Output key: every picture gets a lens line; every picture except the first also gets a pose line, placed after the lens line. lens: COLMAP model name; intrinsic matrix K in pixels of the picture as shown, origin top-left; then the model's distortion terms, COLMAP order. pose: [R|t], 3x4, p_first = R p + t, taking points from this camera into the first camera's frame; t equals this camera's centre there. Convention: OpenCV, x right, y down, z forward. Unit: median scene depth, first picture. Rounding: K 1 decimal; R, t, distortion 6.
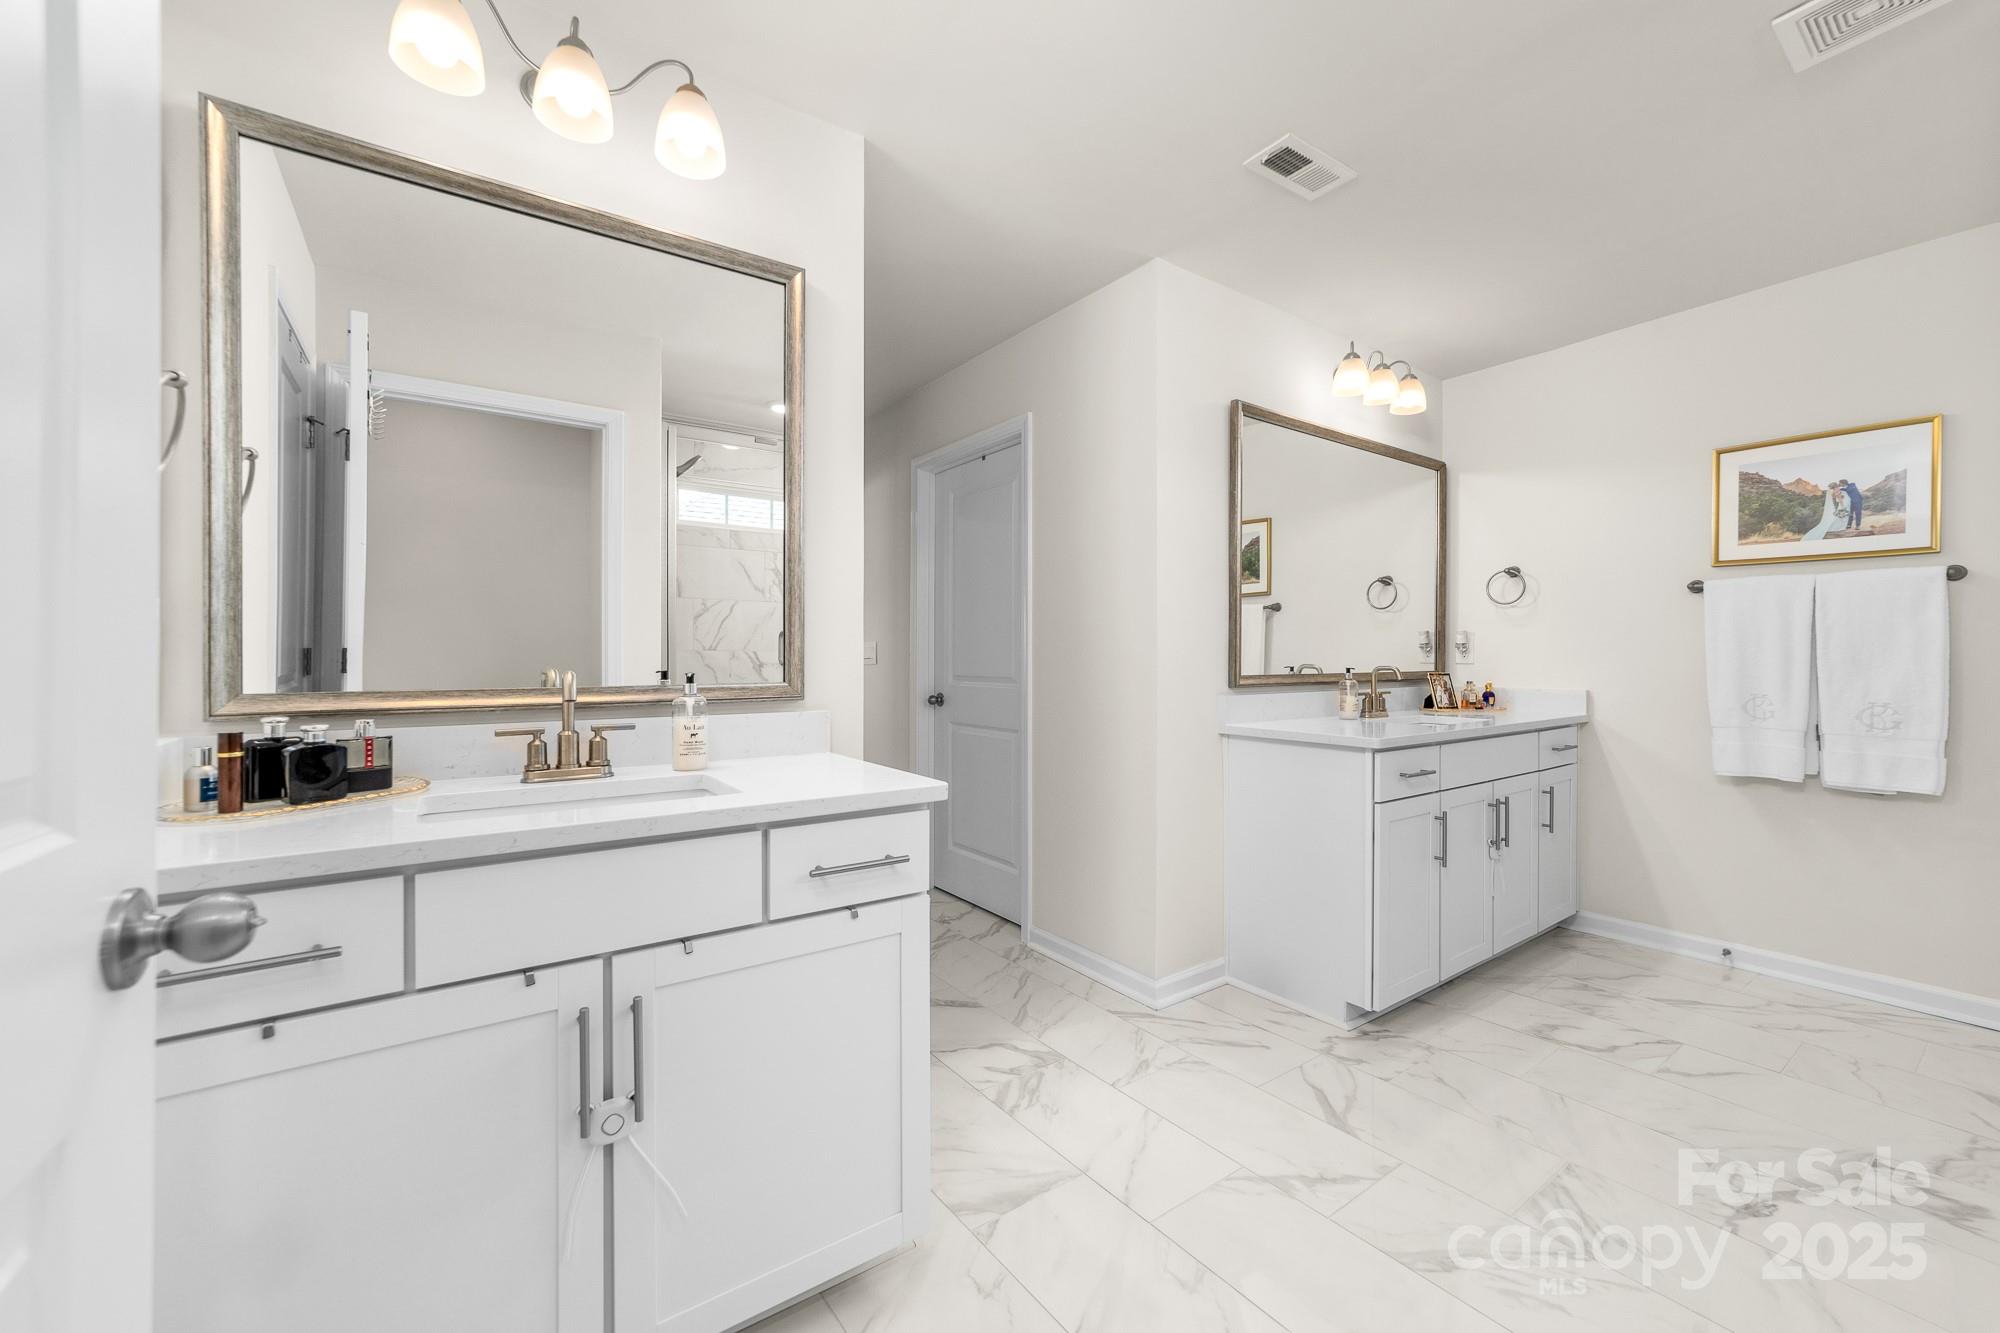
lens RADIAL K [[794.0, 0, 998.1], [0, 794.0, 655.4], [0, 0, 1]] dist [-0.002830, -0.000014]
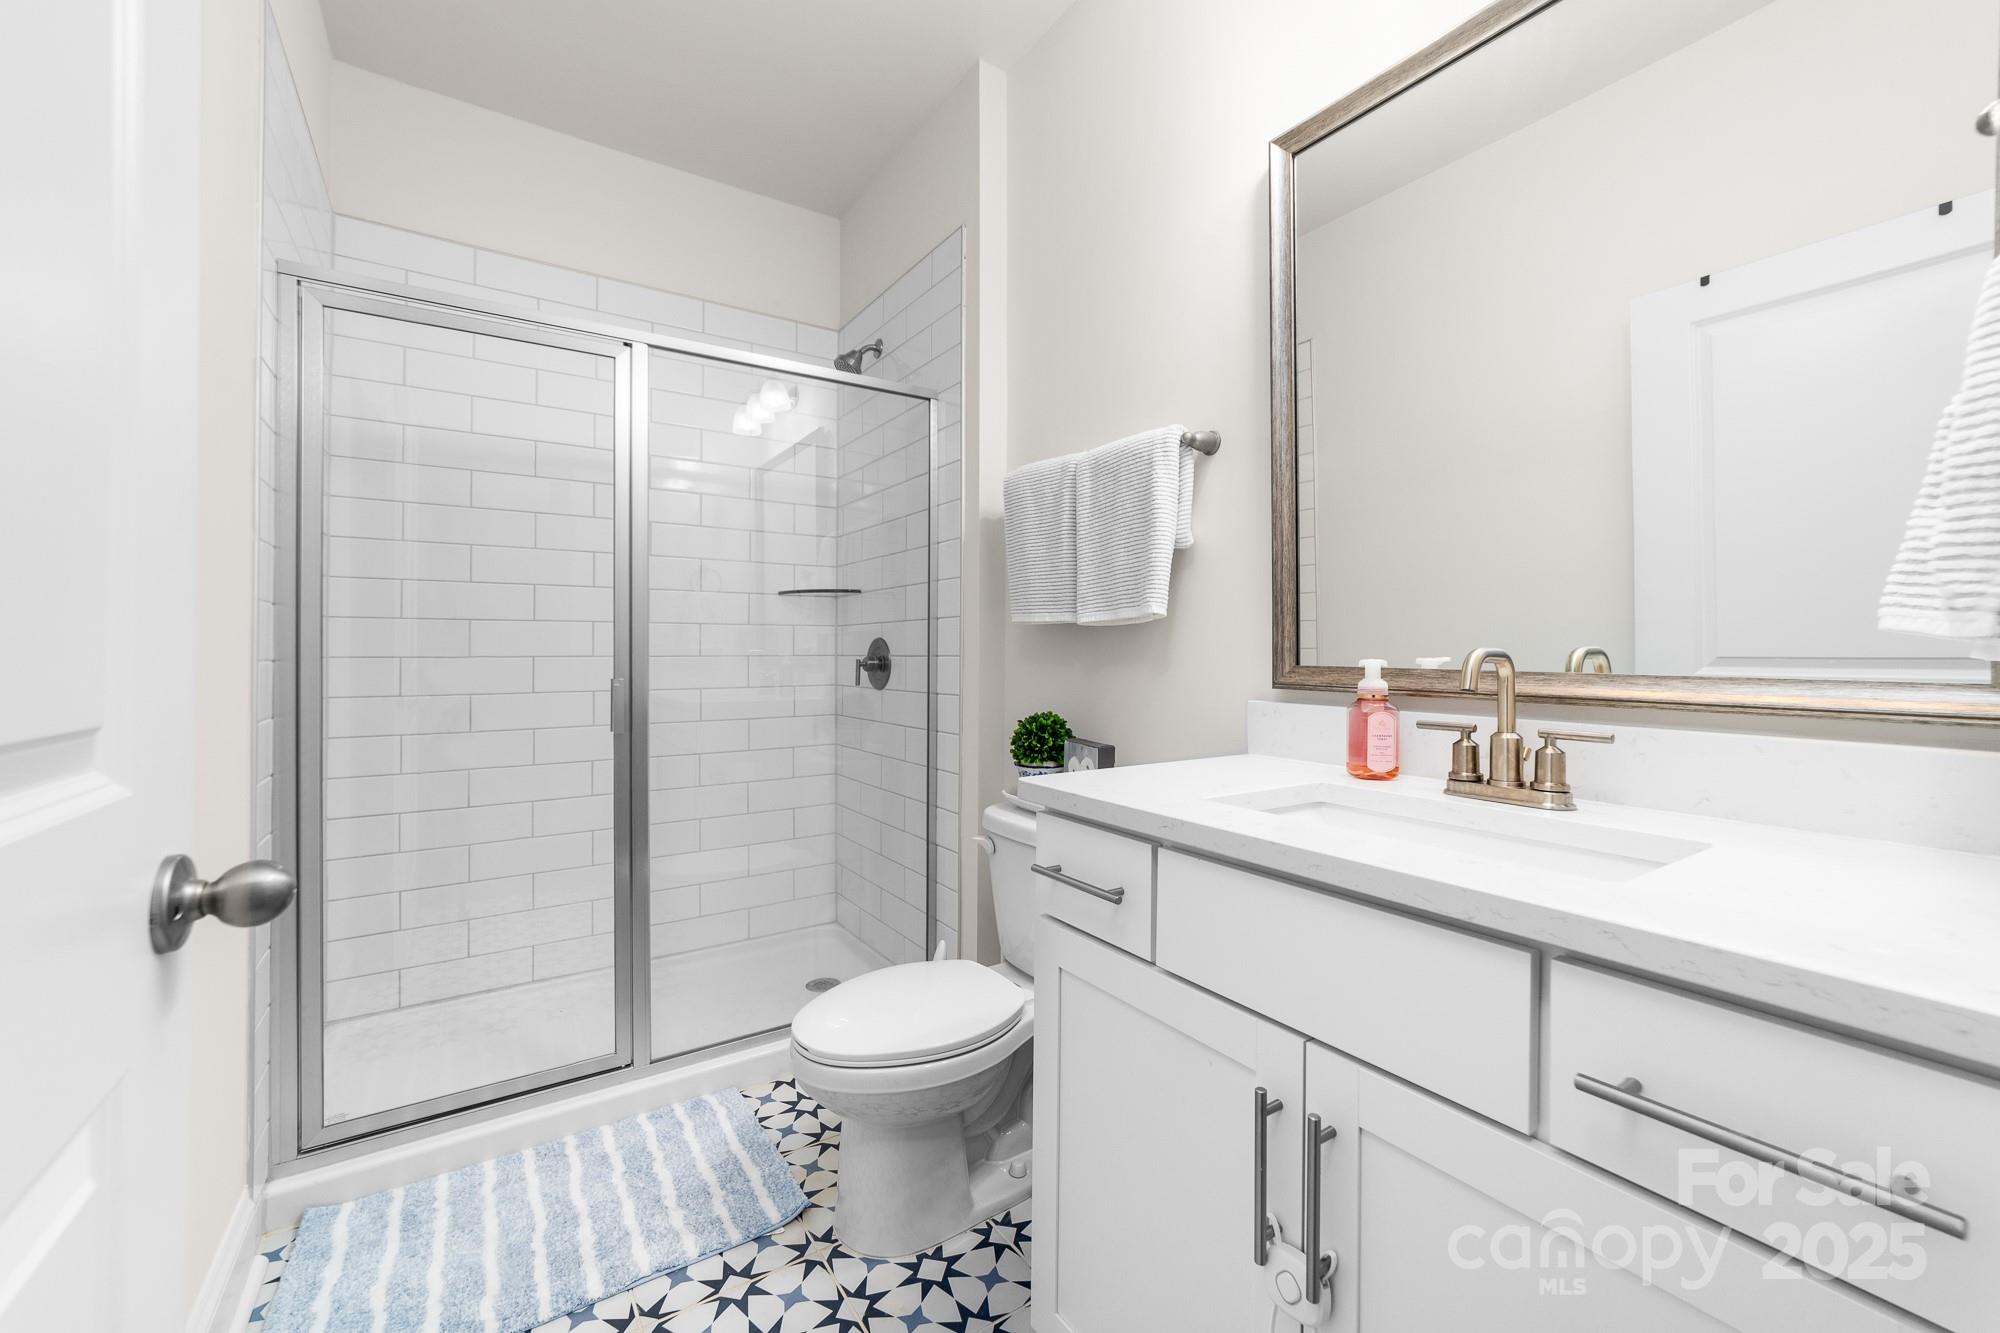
lens RADIAL K [[794.0, 0, 996.8], [0, 794.0, 659.1], [0, 0, 1]] dist [-0.002830, -0.000014]
pose [[-0.012035, 0.001926, -0.999926, 0.159936], [-0.011034, 0.999937, 0.002058, 0.034649], [0.999867, 0.011057, -0.012013, 0.566700]]
